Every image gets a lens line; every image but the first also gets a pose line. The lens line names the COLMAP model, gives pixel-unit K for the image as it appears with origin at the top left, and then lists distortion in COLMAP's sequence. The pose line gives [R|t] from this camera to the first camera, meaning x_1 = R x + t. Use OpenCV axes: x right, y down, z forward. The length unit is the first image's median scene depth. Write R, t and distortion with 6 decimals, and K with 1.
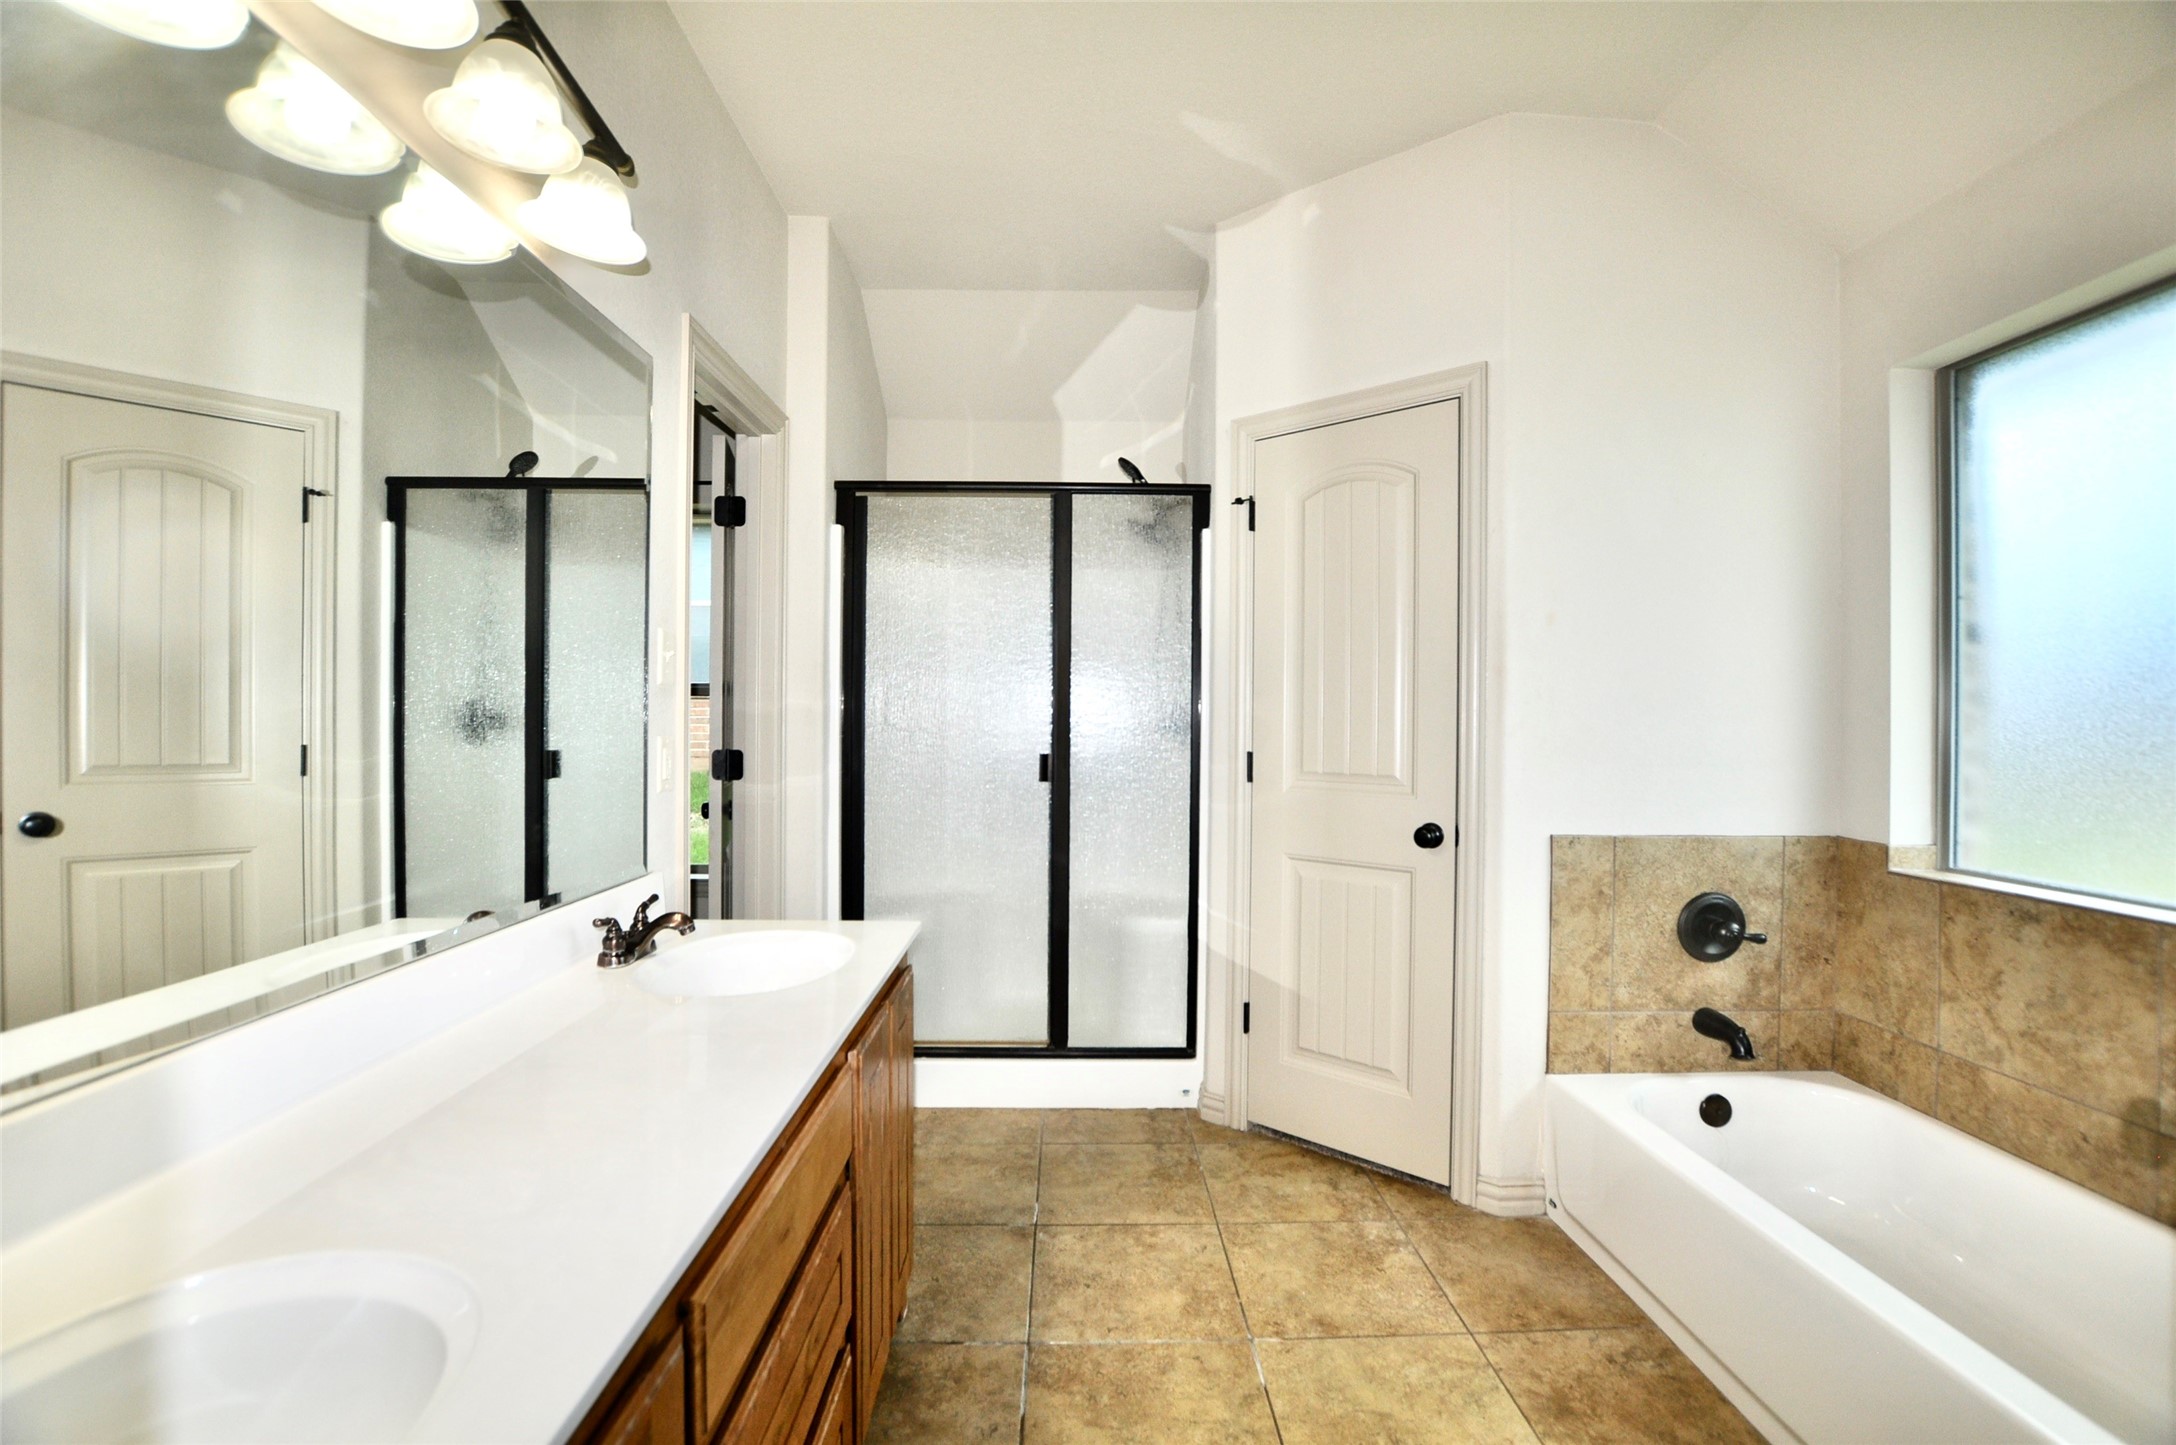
lens RADIAL K [[962.6, 0, 1081.8], [0, 962.6, 721.9], [0, 0, 1]] dist [-0.029543, 0.001512]
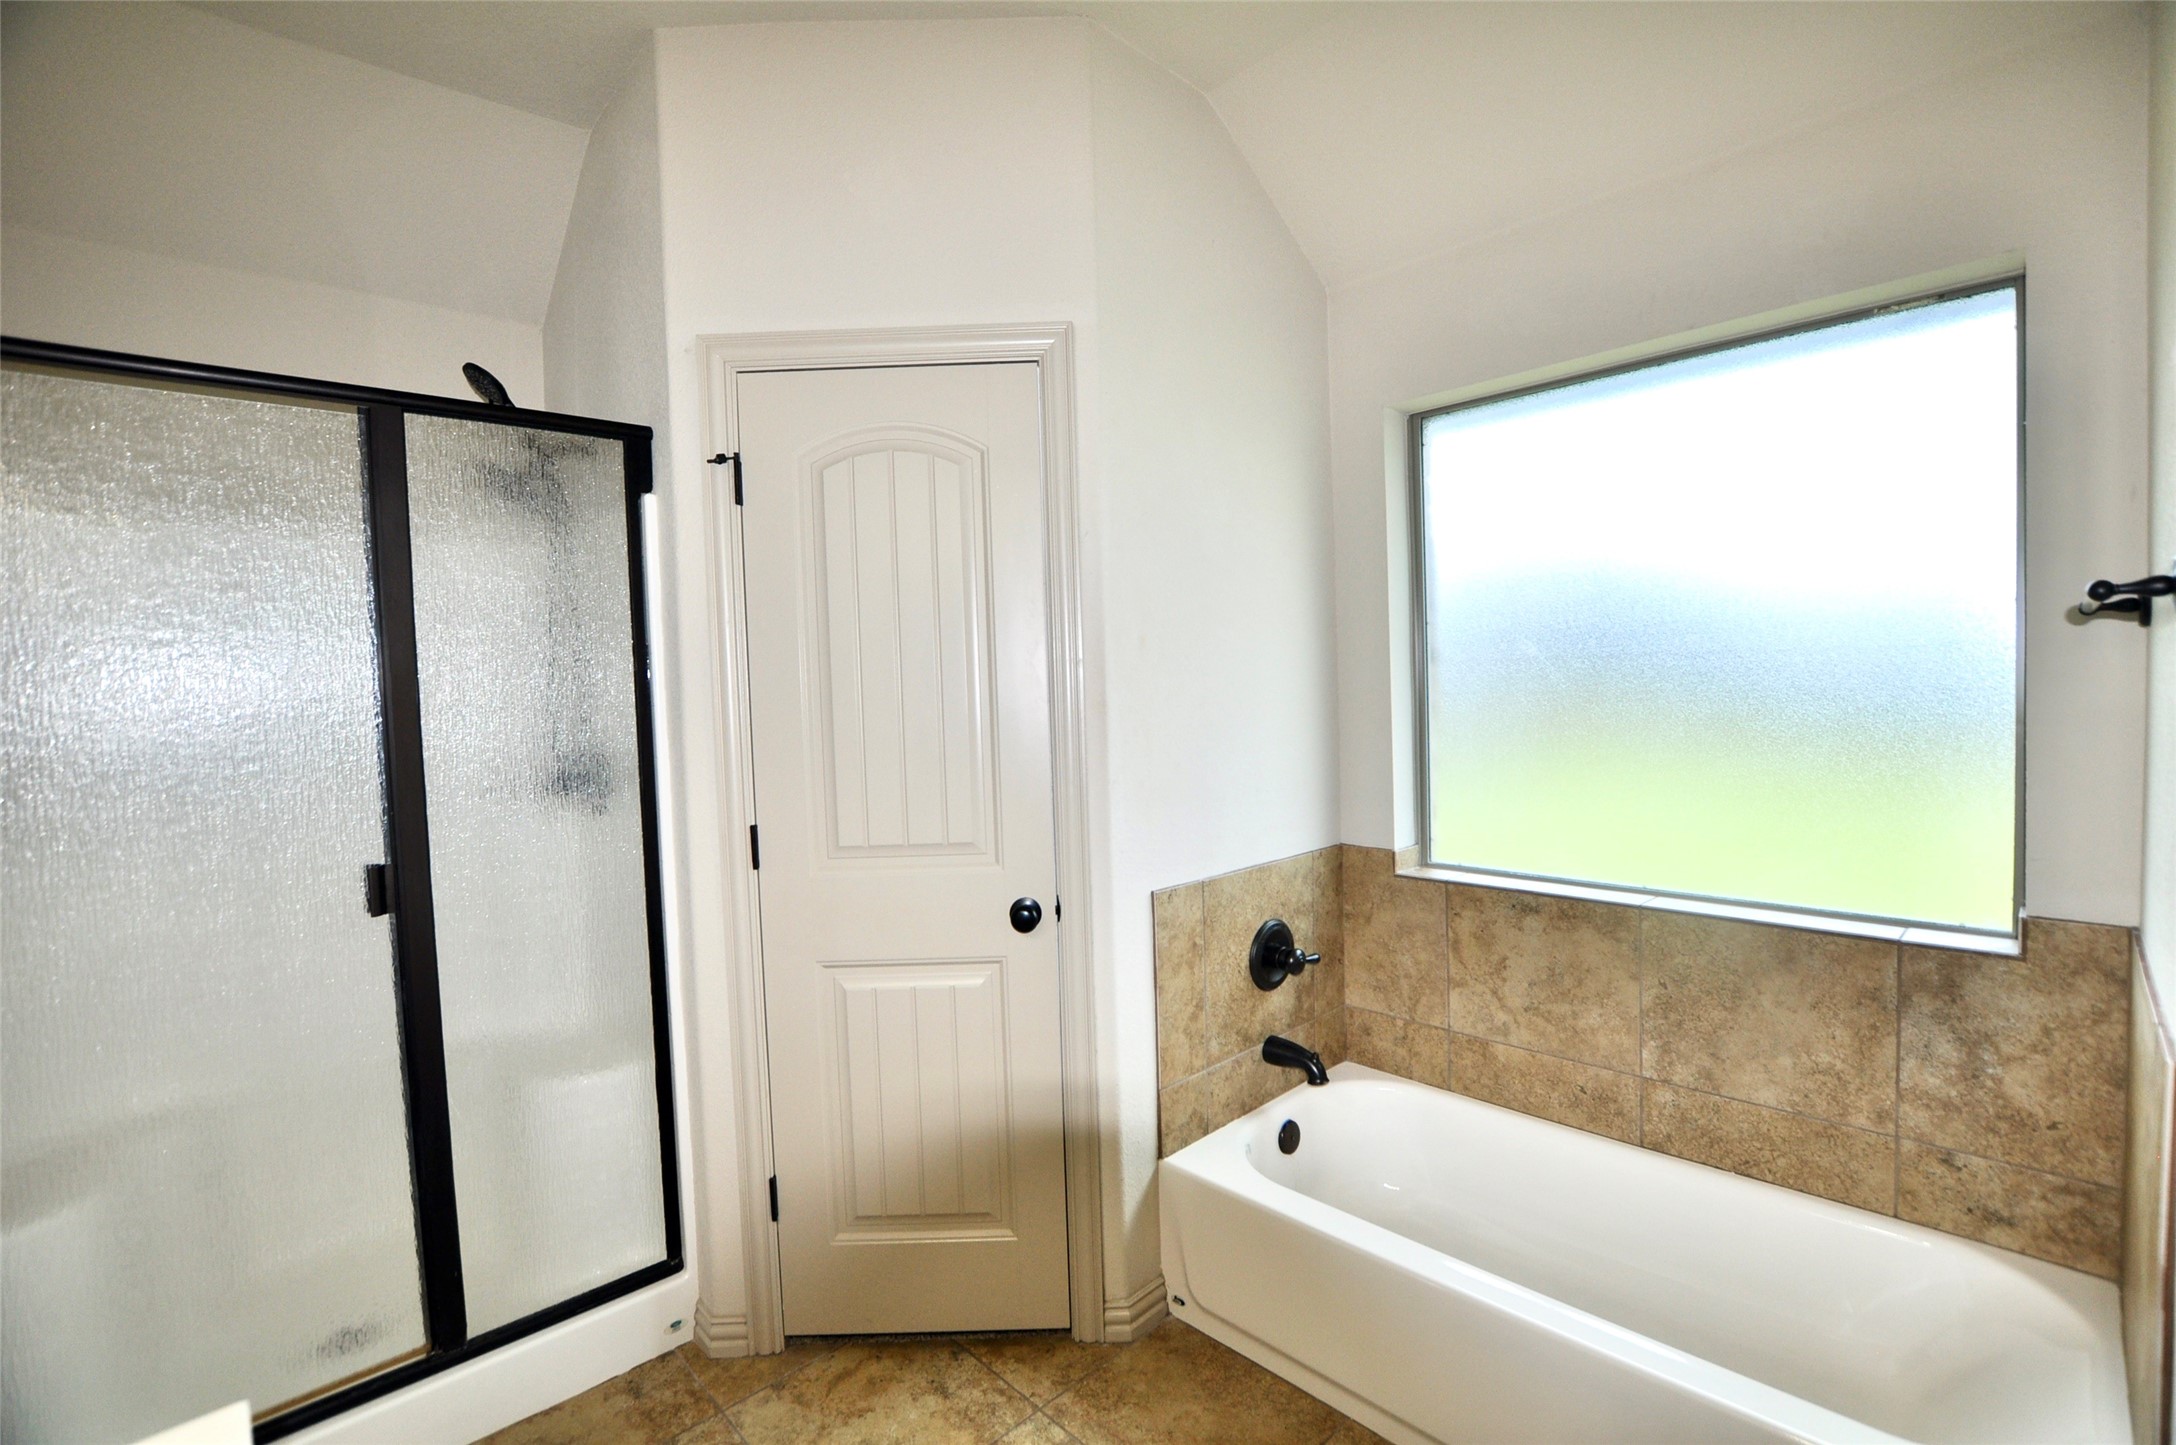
lens RADIAL K [[962.6, 0, 1092.3], [0, 962.6, 721.5], [0, 0, 1]] dist [-0.029543, 0.001512]
pose [[0.734230, -0.063918, 0.675886, -0.130980], [0.042229, 0.997930, 0.048499, -0.081064], [-0.677587, -0.007068, 0.735409, 0.394477]]
